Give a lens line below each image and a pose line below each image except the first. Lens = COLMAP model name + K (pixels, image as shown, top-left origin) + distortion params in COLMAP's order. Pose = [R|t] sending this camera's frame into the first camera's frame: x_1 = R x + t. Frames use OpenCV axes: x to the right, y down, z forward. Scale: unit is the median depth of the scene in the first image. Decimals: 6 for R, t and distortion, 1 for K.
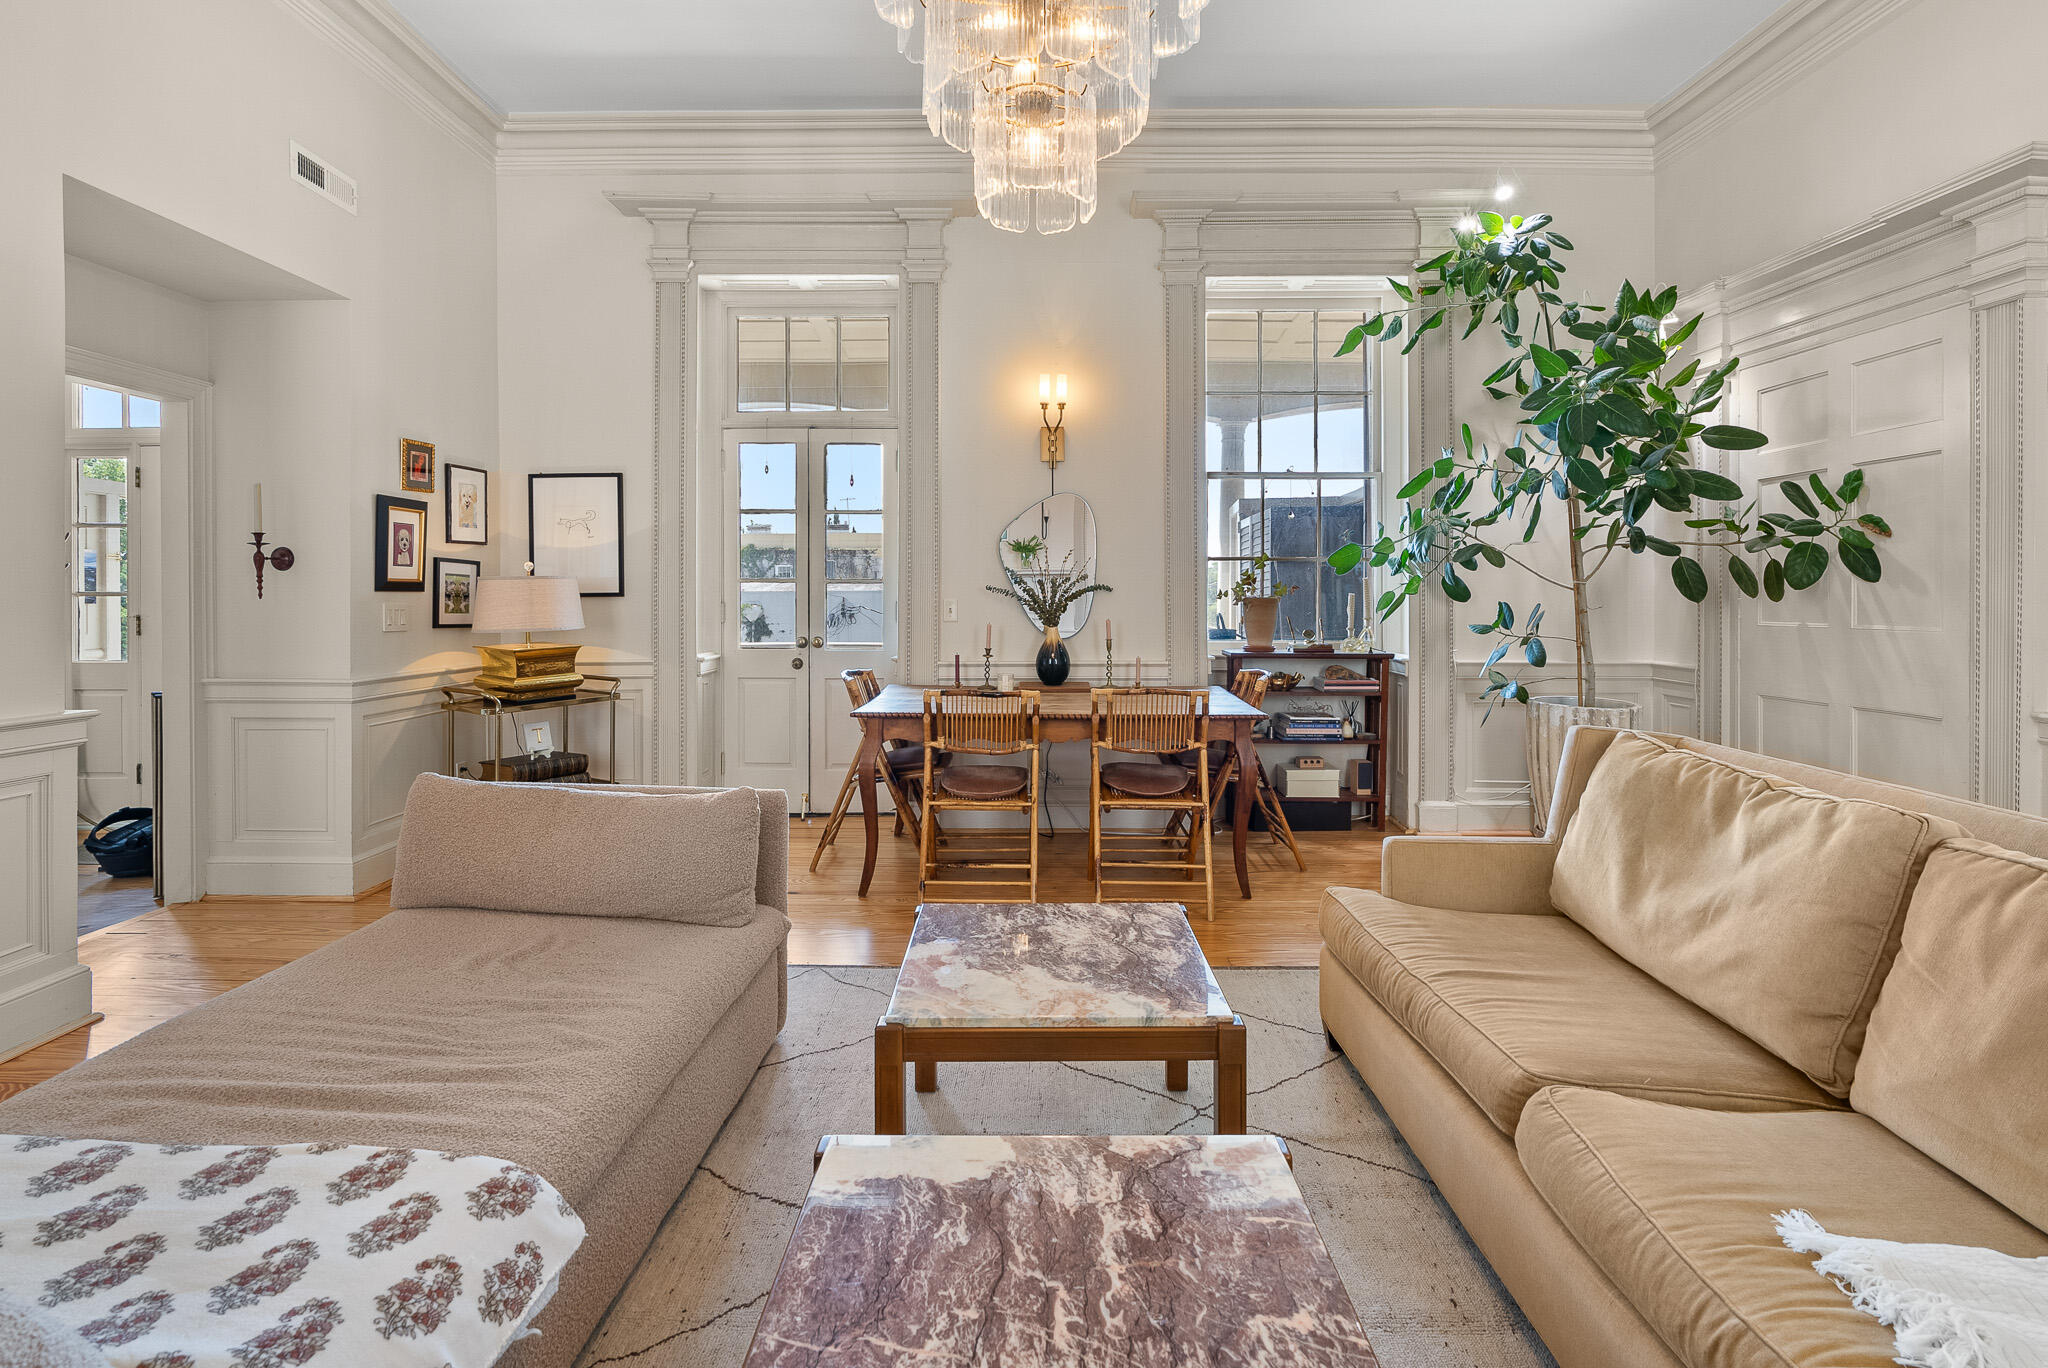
lens RADIAL K [[950.0, 0, 1021.2], [0, 950.0, 591.9], [0, 0, 1]] dist [-0.000631, 0.000421]
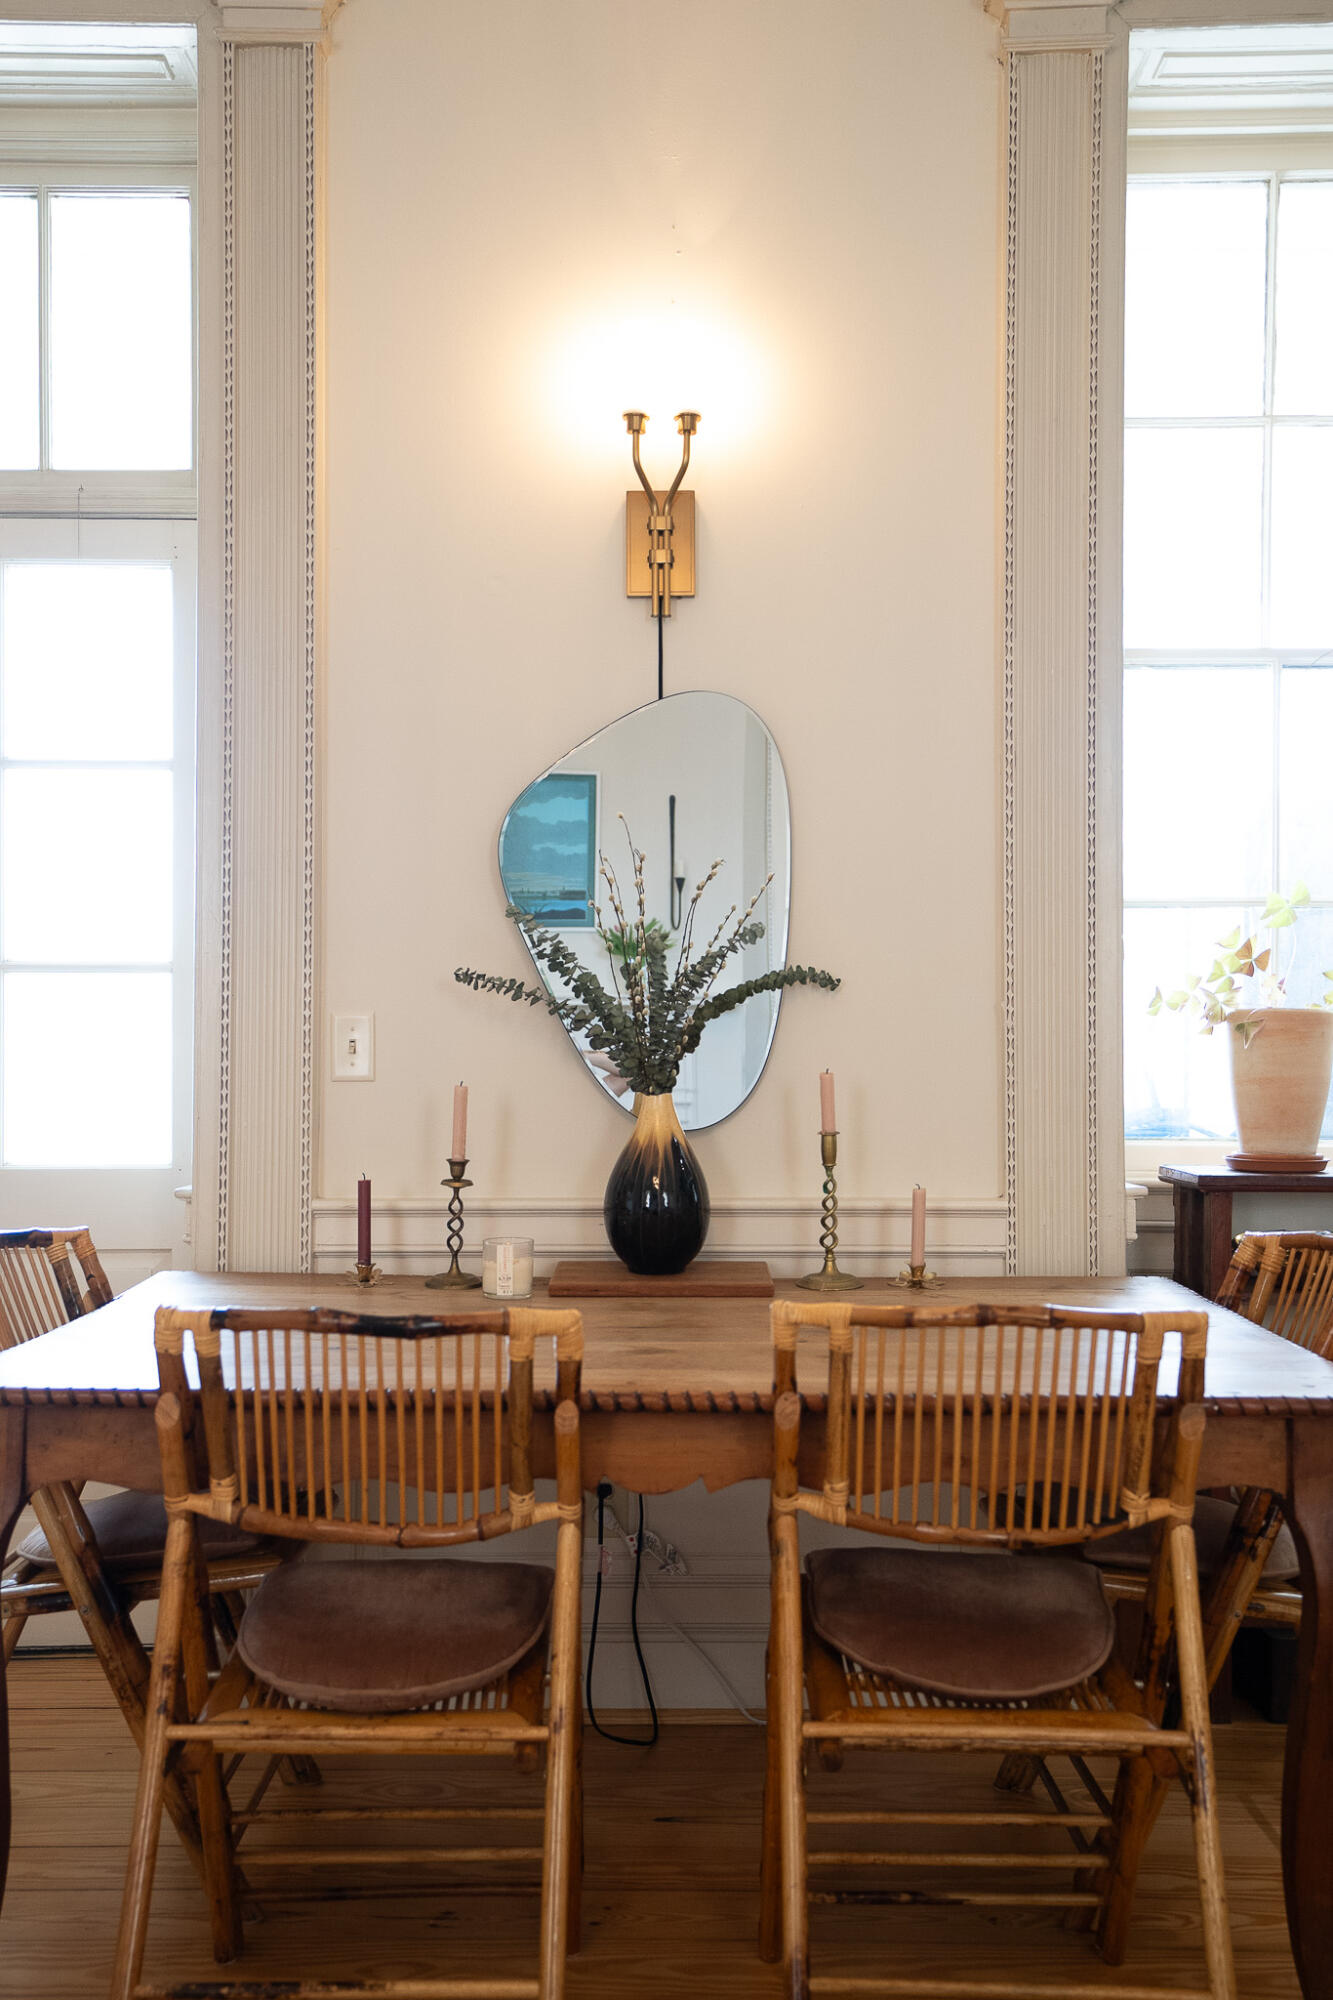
lens RADIAL K [[2025.7, 0, 668.7], [0, 2025.7, 1046.4], [0, 0, 1]] dist [0.036032, -0.005893]
pose [[0.999821, 0.003547, 0.018581, 0.026021], [-0.003500, 0.999991, -0.002574, 0.023908], [-0.018590, 0.002509, 0.999824, 0.328637]]
